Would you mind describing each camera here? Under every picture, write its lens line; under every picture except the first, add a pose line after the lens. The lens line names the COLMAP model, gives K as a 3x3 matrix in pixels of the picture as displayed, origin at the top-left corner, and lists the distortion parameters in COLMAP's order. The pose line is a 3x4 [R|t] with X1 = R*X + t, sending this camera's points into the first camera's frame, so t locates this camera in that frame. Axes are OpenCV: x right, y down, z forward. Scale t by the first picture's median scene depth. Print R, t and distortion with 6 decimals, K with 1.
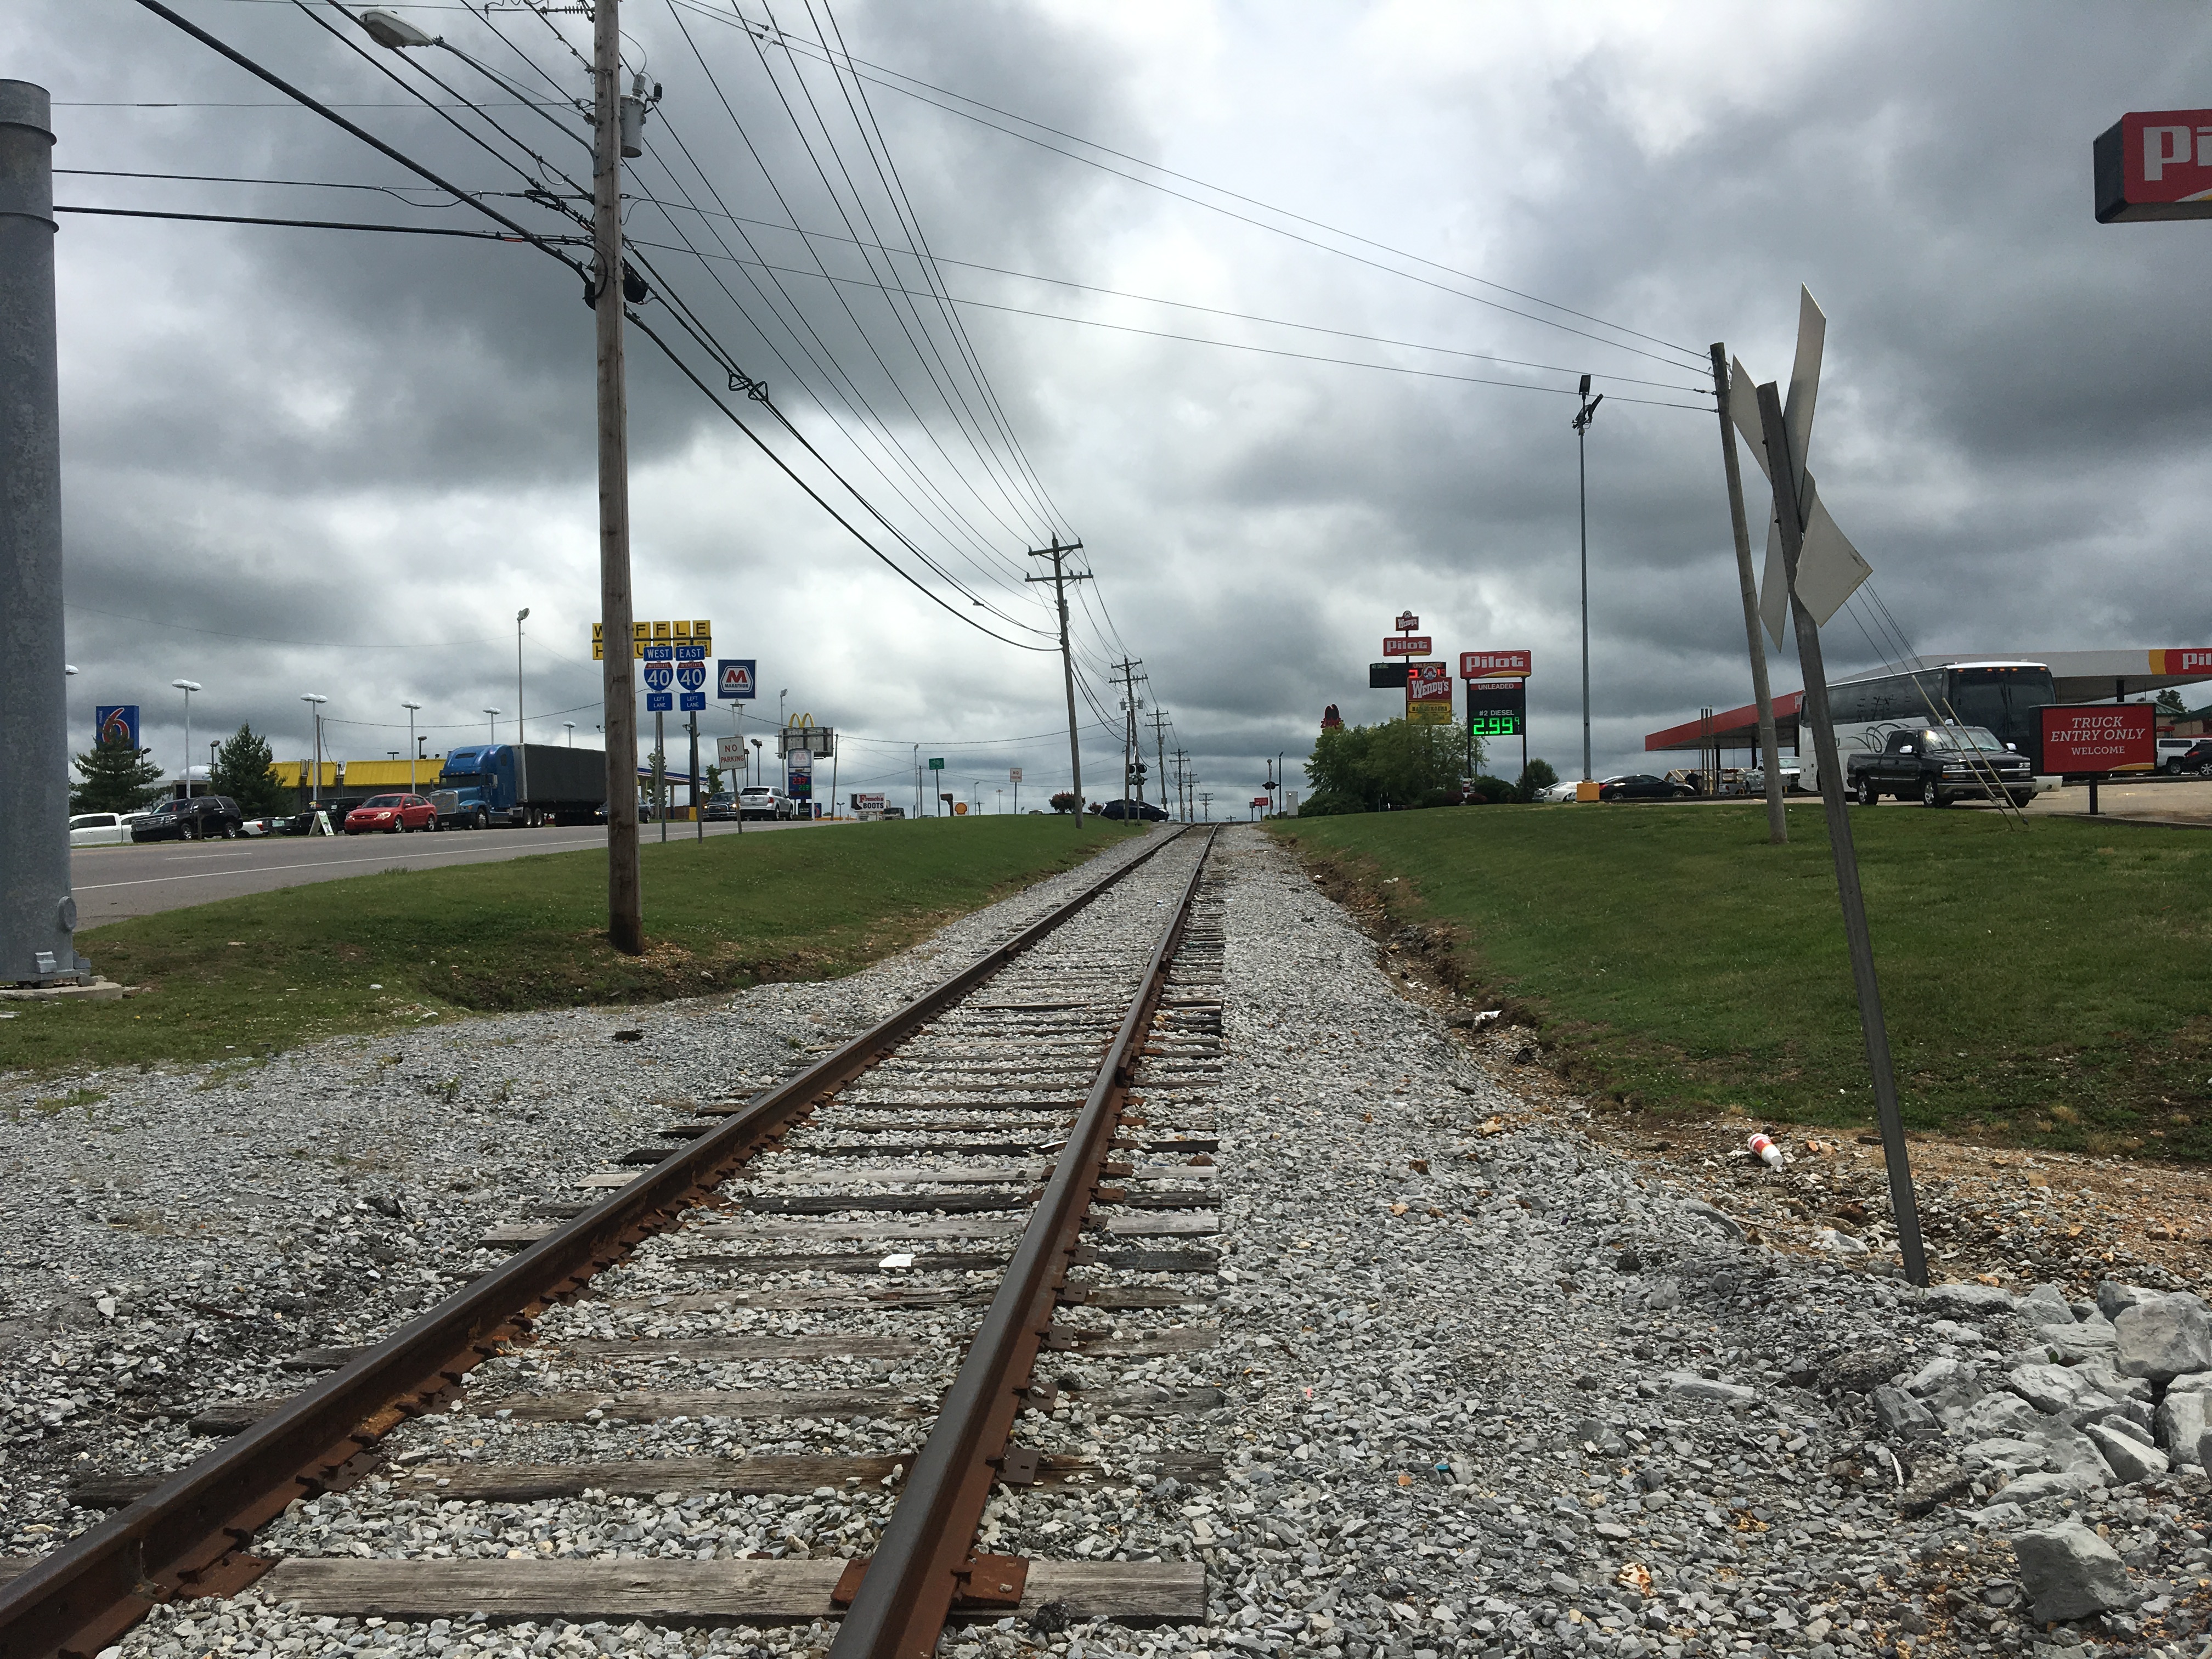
lens RADIAL K [[1904.7, 0, 1057.9], [0, 1904.7, 838.3], [0, 0, 1]] dist [0.100762, -0.143098]
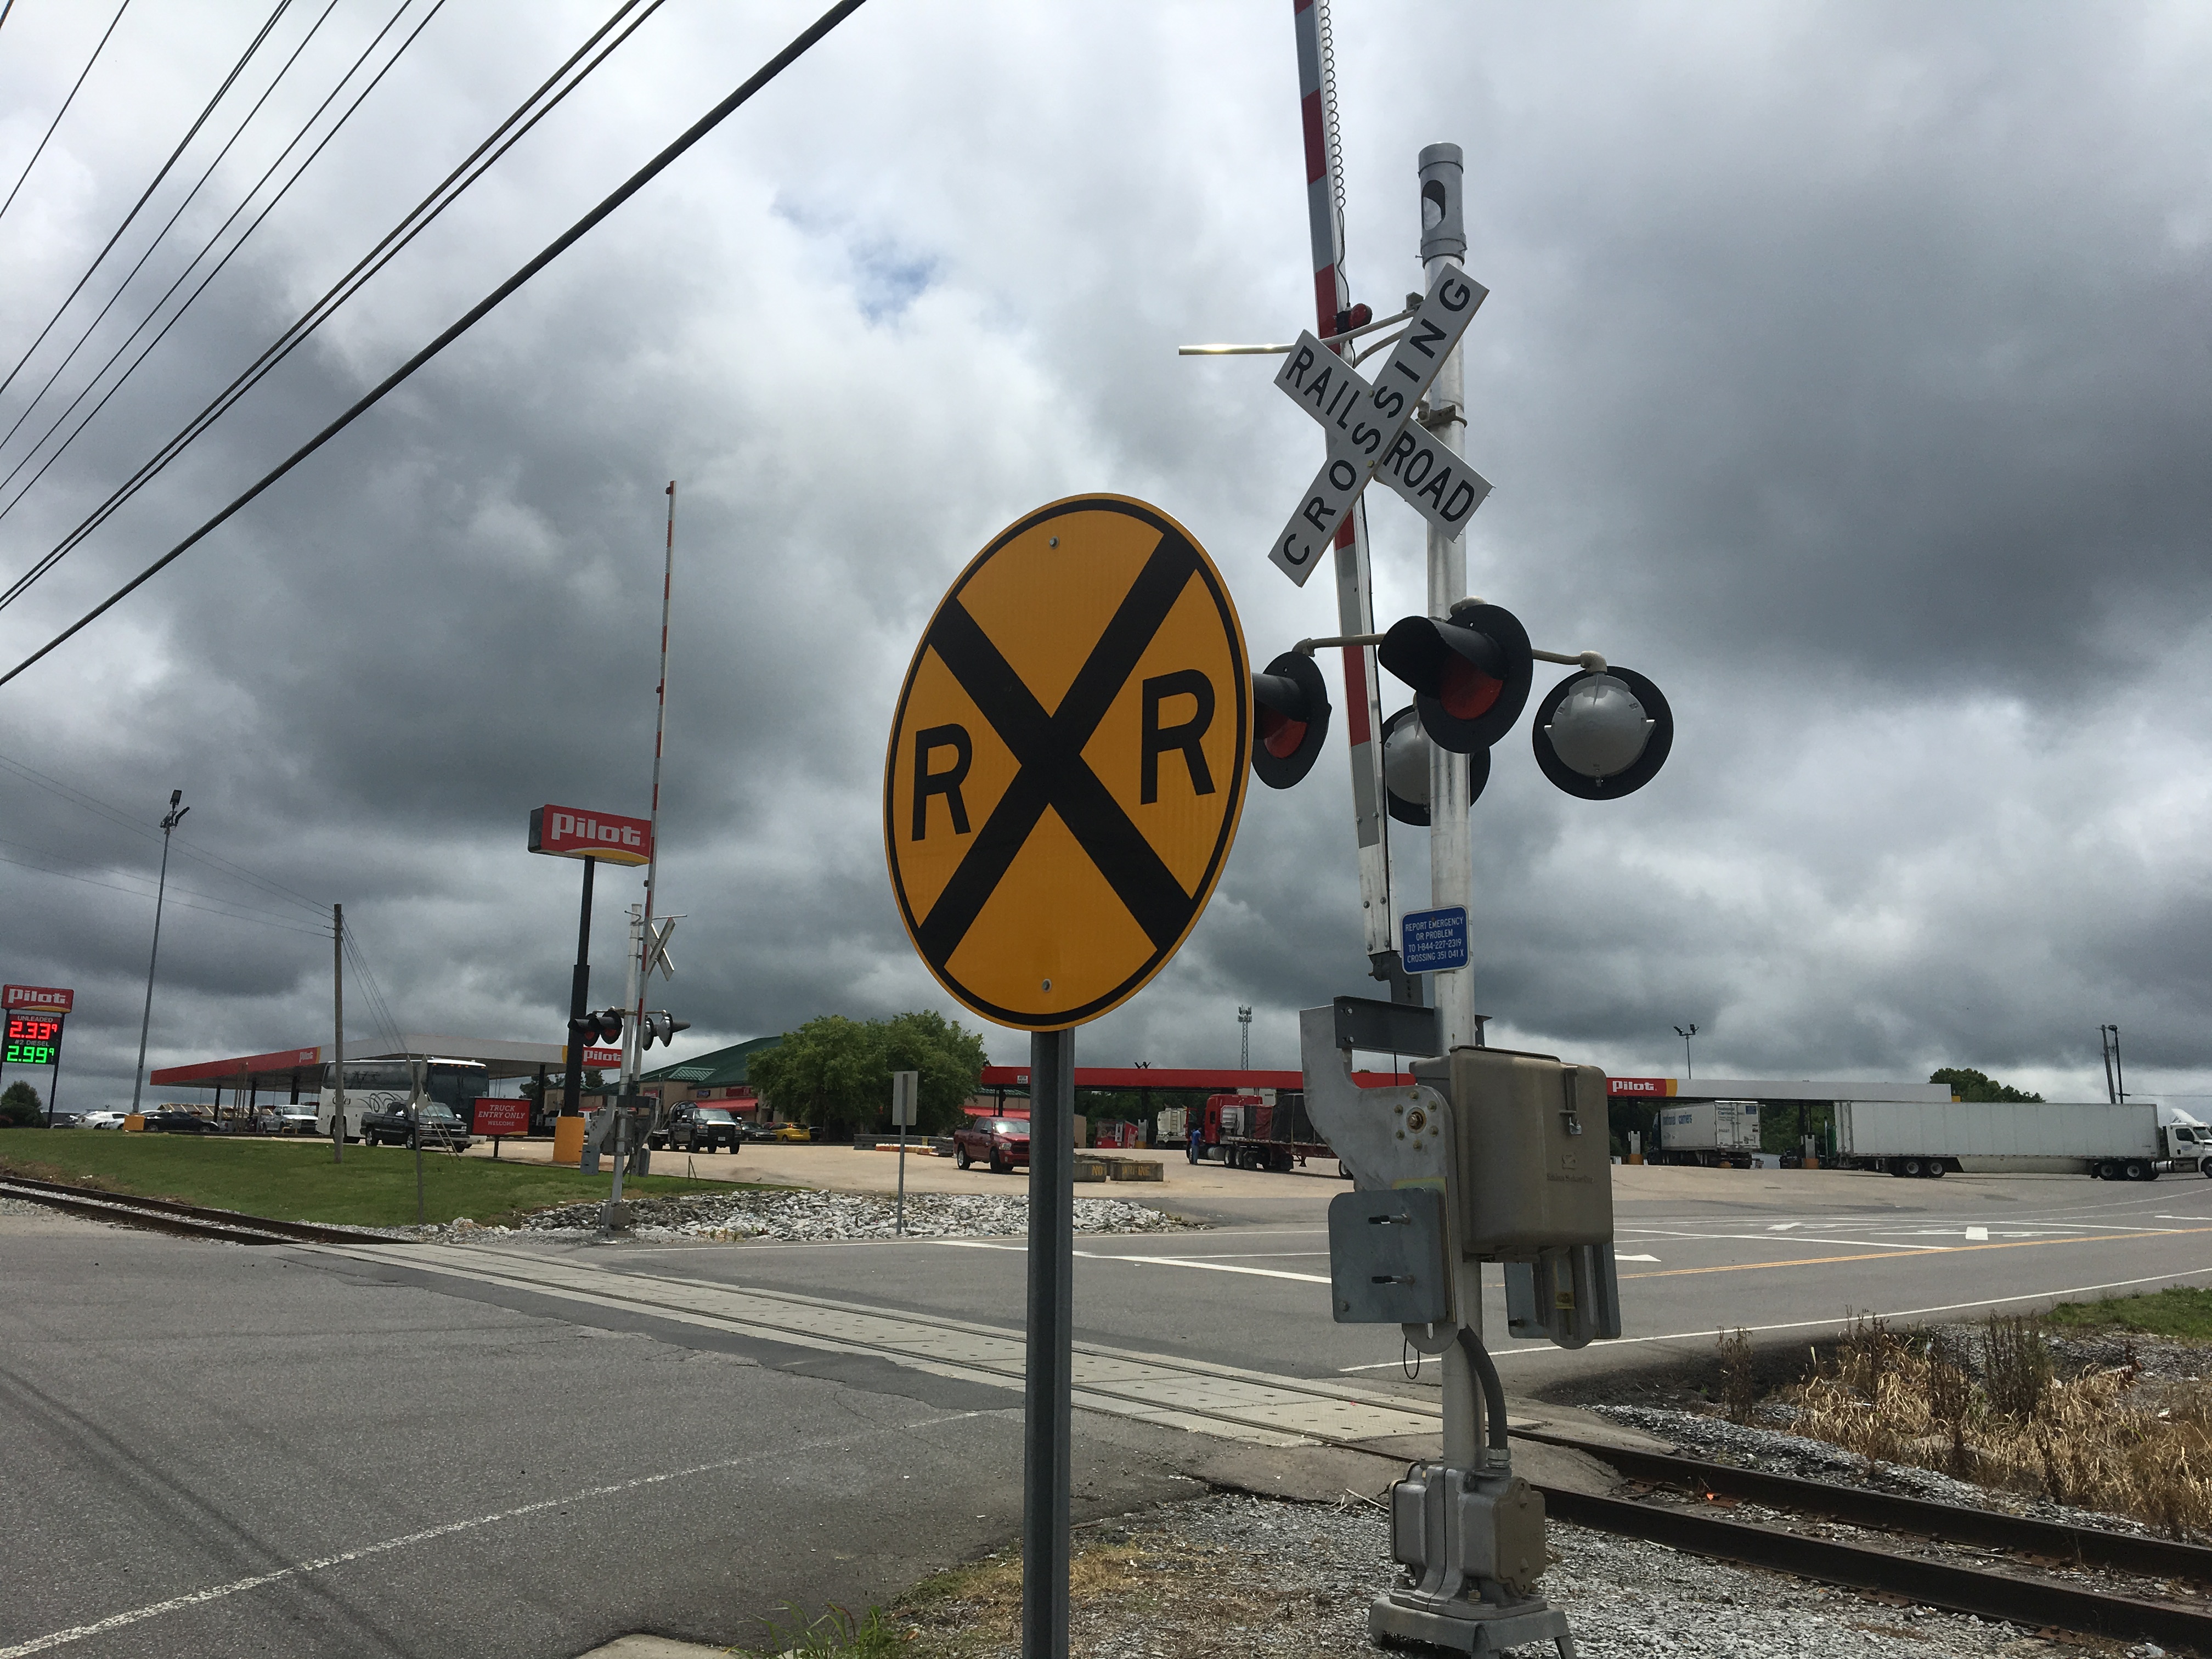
lens RADIAL K [[1904.7, 0, 1057.9], [0, 1904.7, 838.3], [0, 0, 1]] dist [0.100762, -0.143098]
pose [[0.725293, 0.164378, 0.668528, -0.268744], [-0.046474, 0.980552, -0.190679, 0.010520], [-0.686870, 0.107229, 0.718827, -0.548630]]
